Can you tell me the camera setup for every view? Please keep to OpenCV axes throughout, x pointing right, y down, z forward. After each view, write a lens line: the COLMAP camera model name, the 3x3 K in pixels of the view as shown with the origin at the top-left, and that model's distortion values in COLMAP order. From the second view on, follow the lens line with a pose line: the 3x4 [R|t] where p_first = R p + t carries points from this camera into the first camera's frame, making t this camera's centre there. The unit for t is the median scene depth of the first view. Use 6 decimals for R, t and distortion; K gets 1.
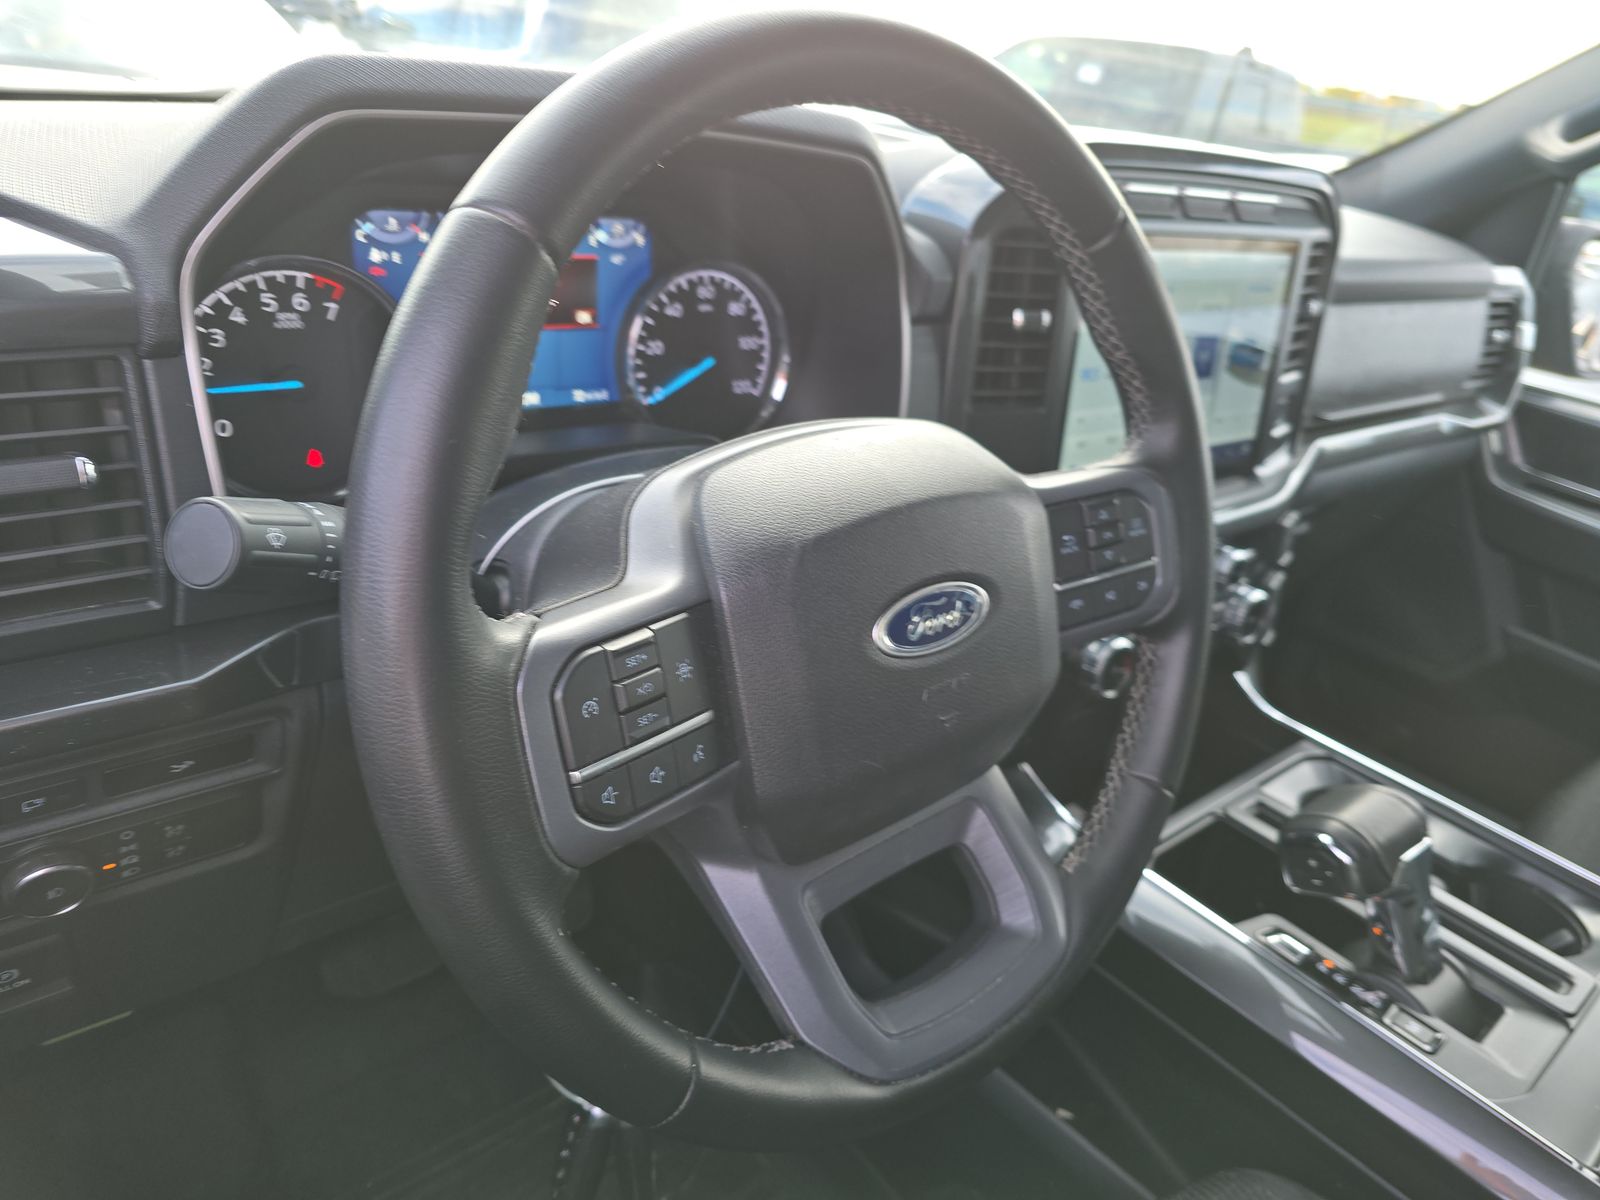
lens RADIAL K [[1110.2, 0, 800.0], [0, 1110.2, 600.0], [0, 0, 1]] dist [-0.025557, -0.004133]
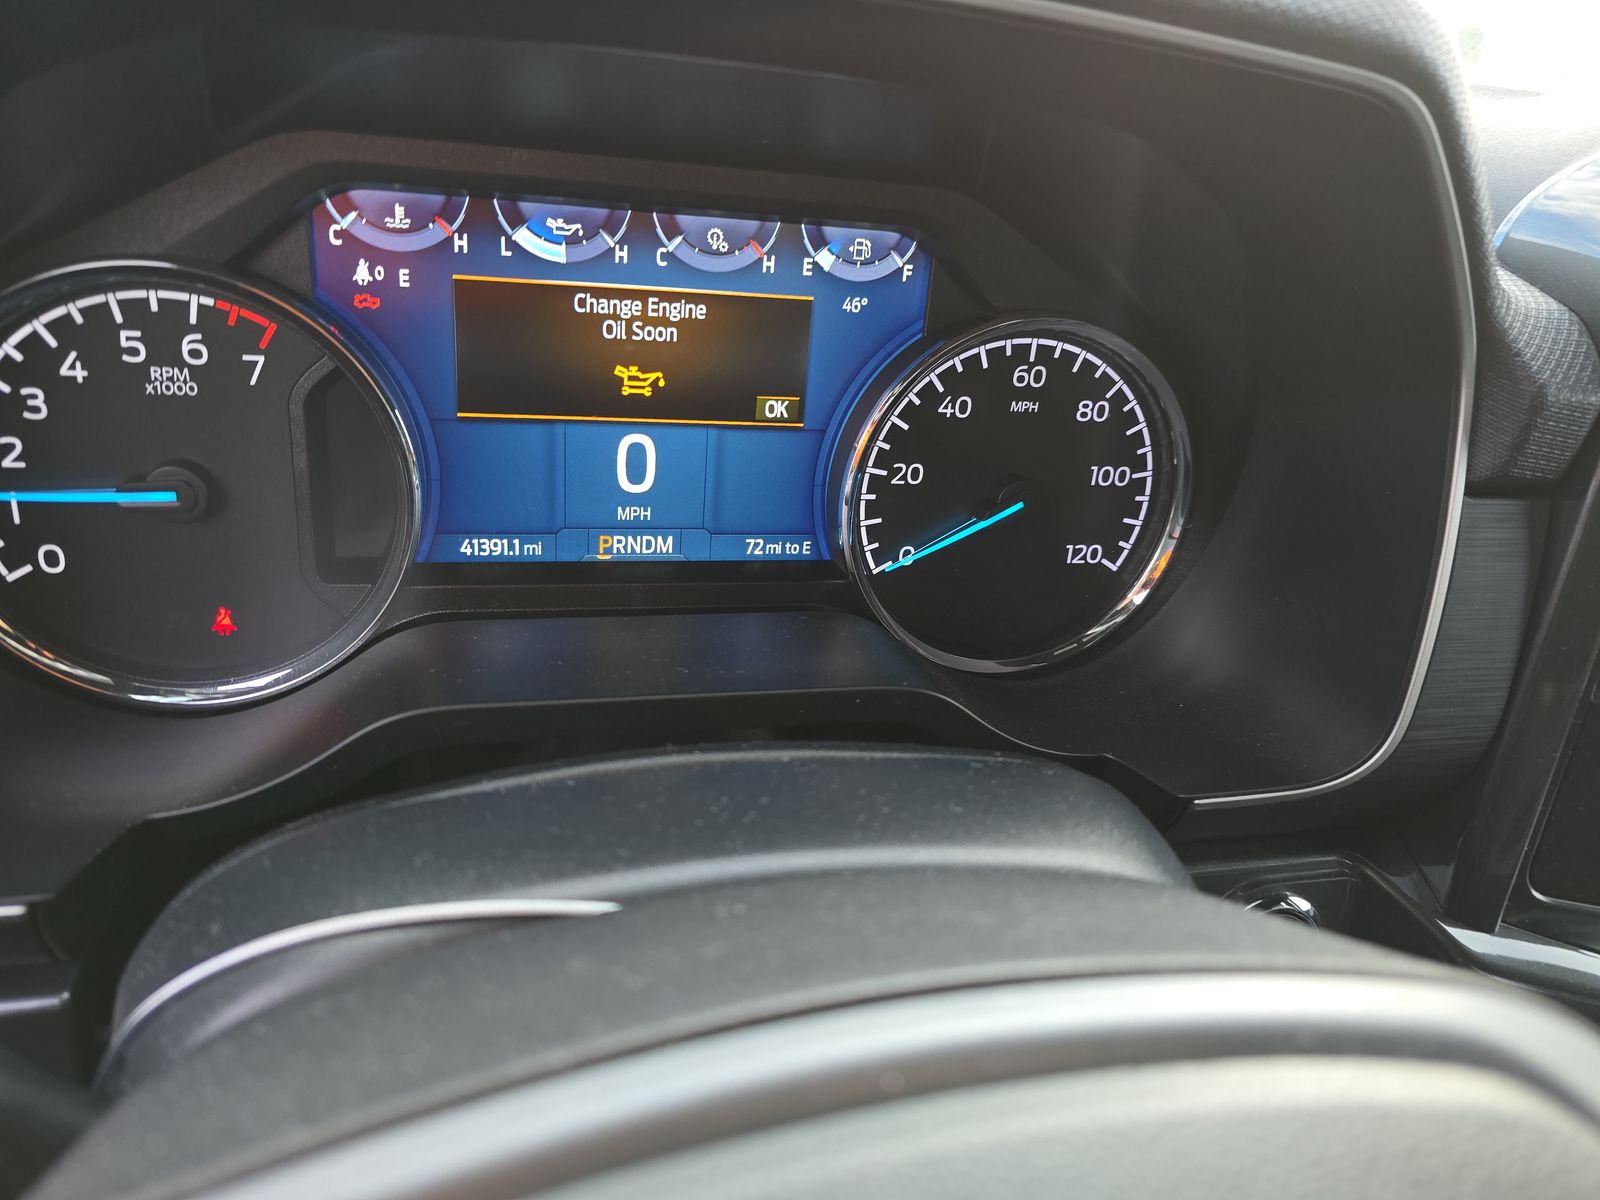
lens RADIAL K [[1058.7, 0, 830.8], [0, 1058.7, 599.1], [0, 0, 1]] dist [-0.003948, 0.000333]
pose [[0.899549, 0.170310, -0.402252, 0.049684], [-0.176402, 0.984069, 0.022162, -0.174147], [0.399618, 0.051022, 0.915261, 0.526856]]
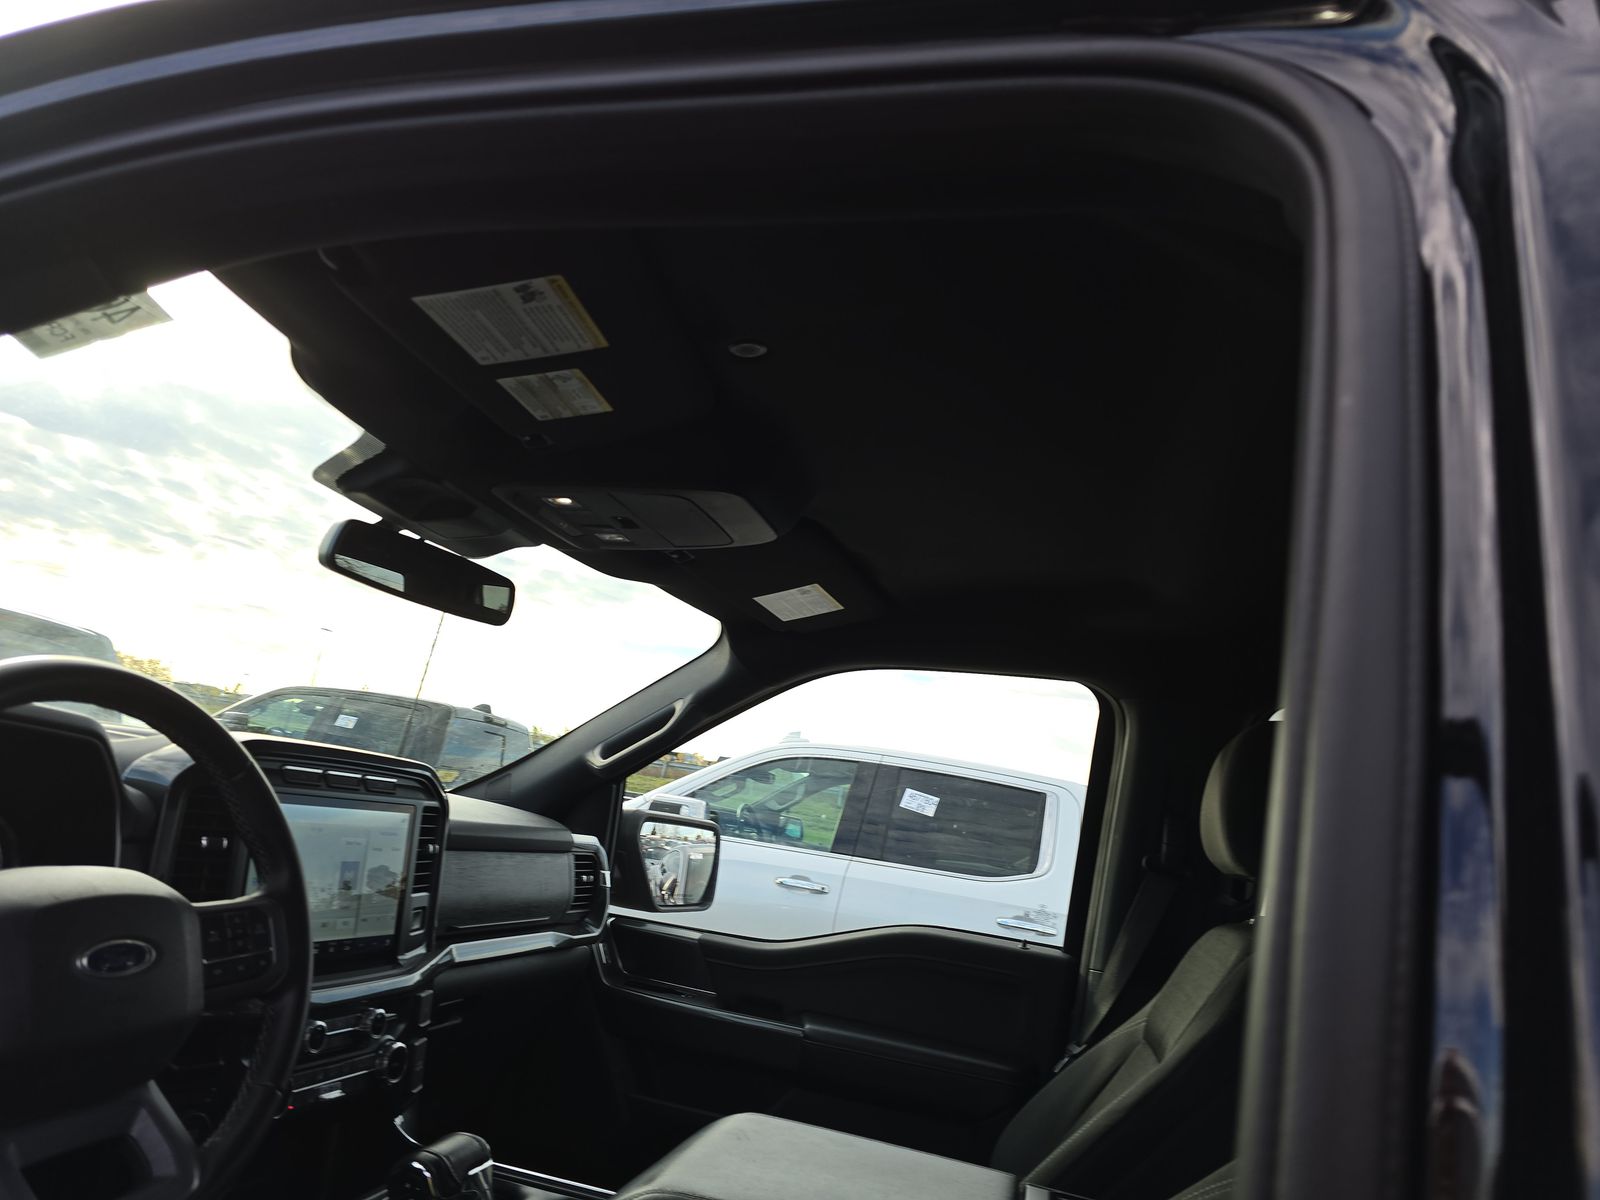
lens RADIAL K [[1058.7, 0, 830.8], [0, 1058.7, 599.1], [0, 0, 1]] dist [-0.003948, 0.000333]
pose [[0.794054, 0.117946, 0.596294, -0.034501], [0.221097, 0.857754, -0.464085, 0.370491], [-0.566210, 0.500348, 0.655025, -0.709990]]
